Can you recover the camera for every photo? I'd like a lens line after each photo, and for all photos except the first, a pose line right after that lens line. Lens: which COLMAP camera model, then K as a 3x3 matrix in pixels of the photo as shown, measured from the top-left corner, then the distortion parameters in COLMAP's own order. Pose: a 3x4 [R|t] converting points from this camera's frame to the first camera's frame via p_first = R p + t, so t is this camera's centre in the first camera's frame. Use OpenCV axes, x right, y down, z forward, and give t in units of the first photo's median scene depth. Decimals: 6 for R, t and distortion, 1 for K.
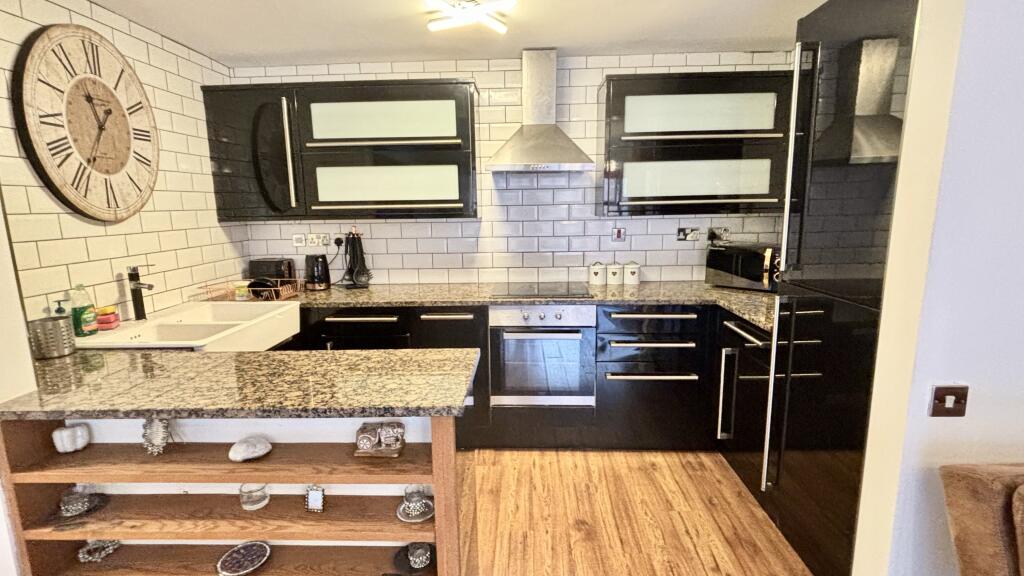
lens RADIAL K [[478.0, 0, 512.0], [0, 478.0, 288.0], [0, 0, 1]] dist [0.001722, -0.000832]
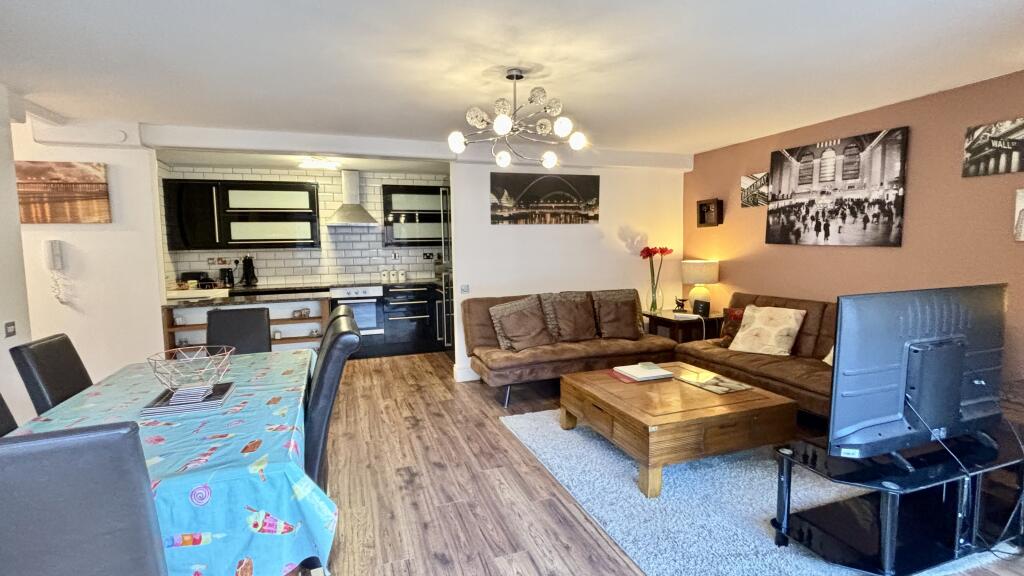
lens RADIAL K [[478.0, 0, 512.0], [0, 478.0, 288.0], [0, 0, 1]] dist [0.001722, -0.000832]
pose [[0.930501, -0.032965, 0.364803, -0.069684], [0.064464, 0.995135, -0.074504, 0.245680], [-0.360572, 0.092843, 0.928099, -1.260409]]
